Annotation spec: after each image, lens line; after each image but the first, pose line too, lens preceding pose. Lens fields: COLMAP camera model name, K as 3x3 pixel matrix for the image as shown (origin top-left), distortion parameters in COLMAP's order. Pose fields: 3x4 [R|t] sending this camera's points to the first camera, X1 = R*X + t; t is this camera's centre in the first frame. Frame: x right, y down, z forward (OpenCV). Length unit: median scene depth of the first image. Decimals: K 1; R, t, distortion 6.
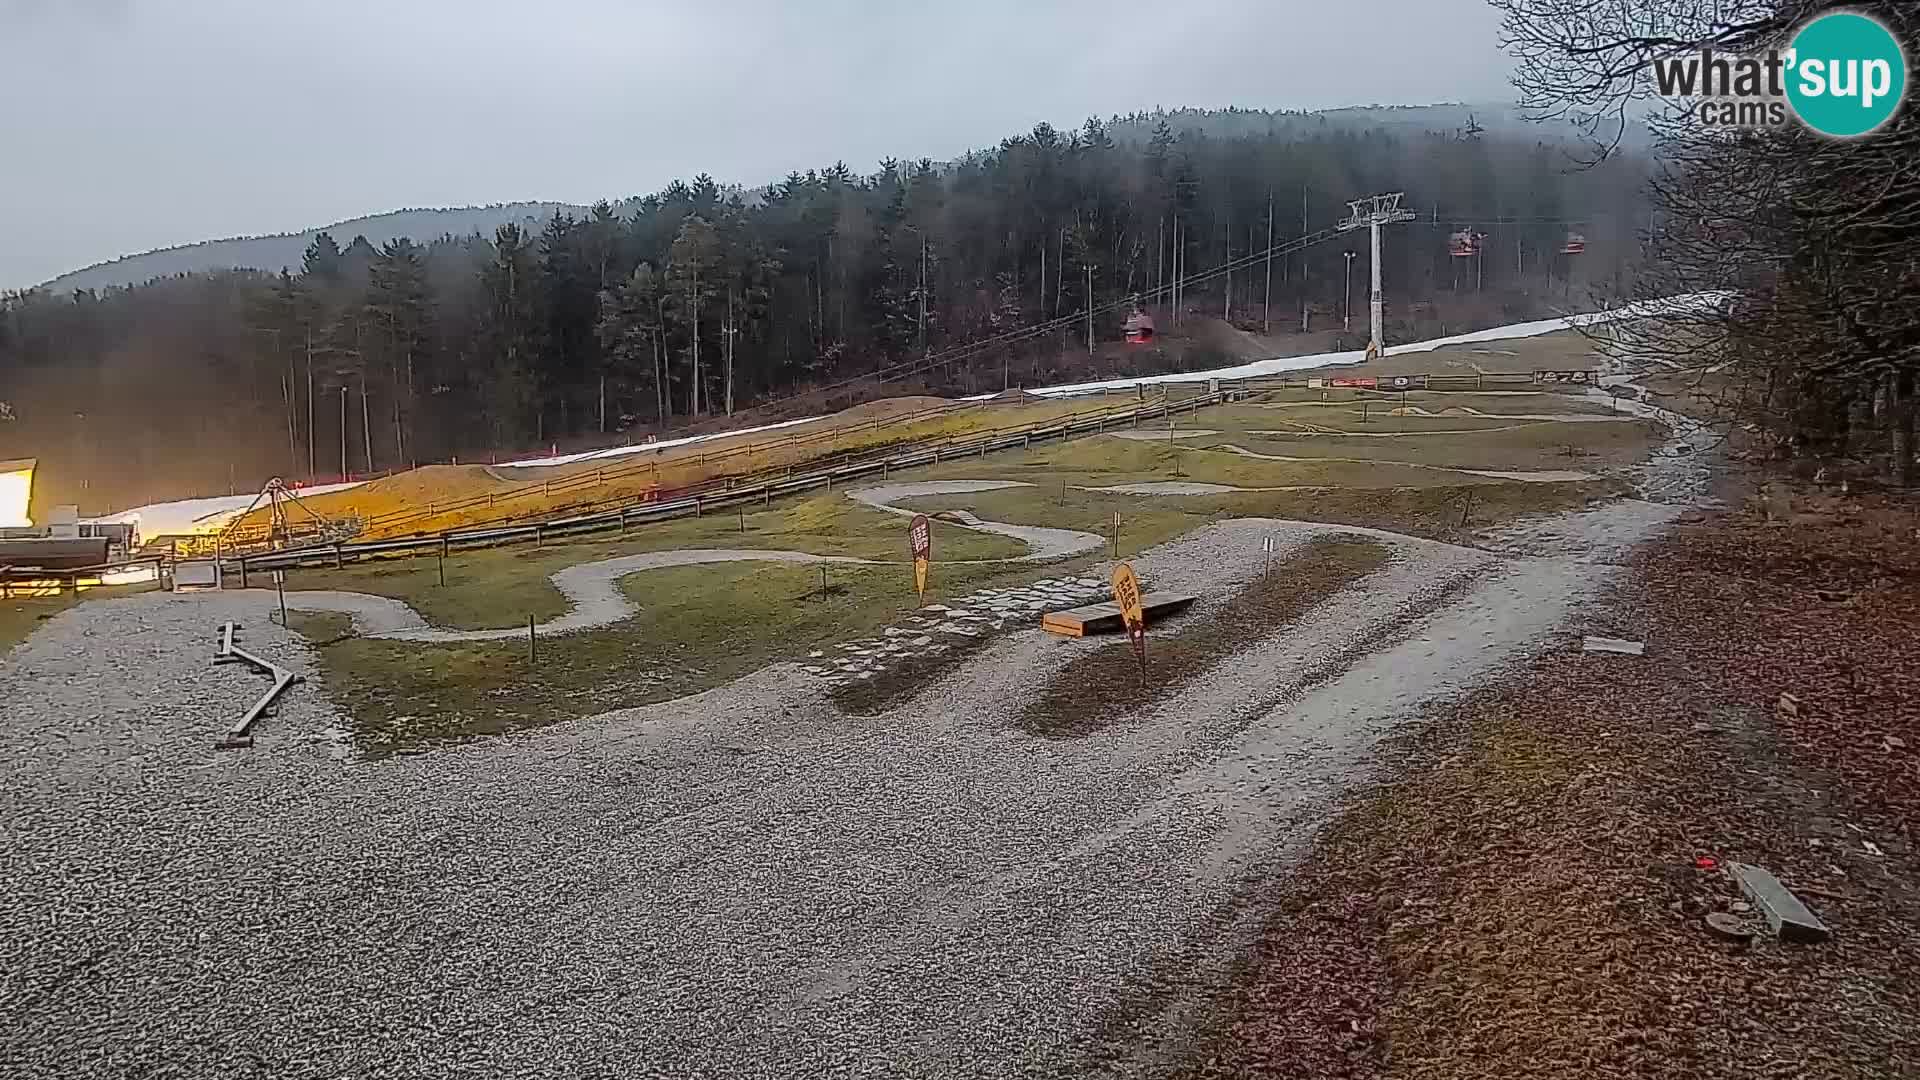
lens RADIAL K [[1645.2, 0, 960.0], [0, 1645.2, 540.0], [0, 0, 1]] dist [0.000919, 0.000536]
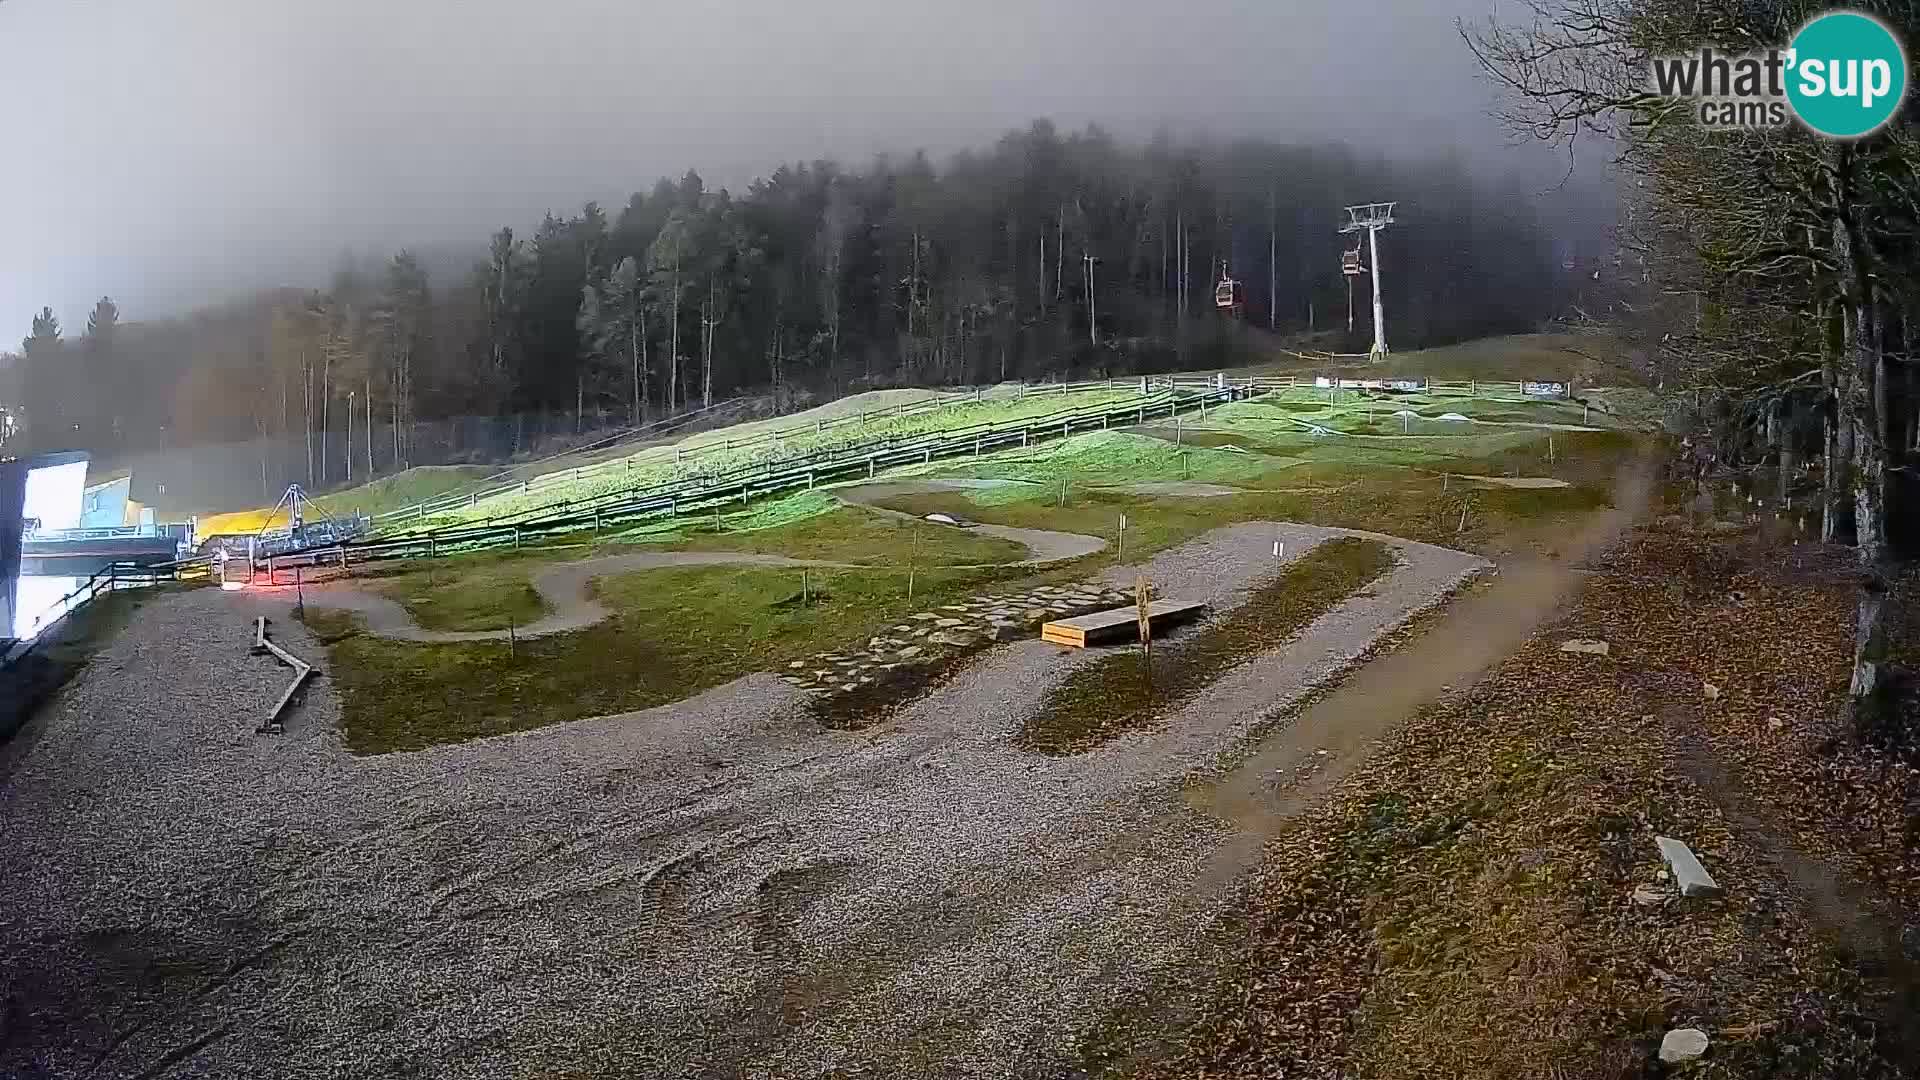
lens RADIAL K [[1353.9, 0, 801.1], [0, 1353.9, 531.7], [0, 0, 1]] dist [-0.007141, -0.004441]
pose [[0.993489, 0.003908, -0.113861, 0.002133], [-0.004789, 0.999961, -0.007465, -0.000127], [0.113827, 0.007961, 0.993469, 0.211214]]
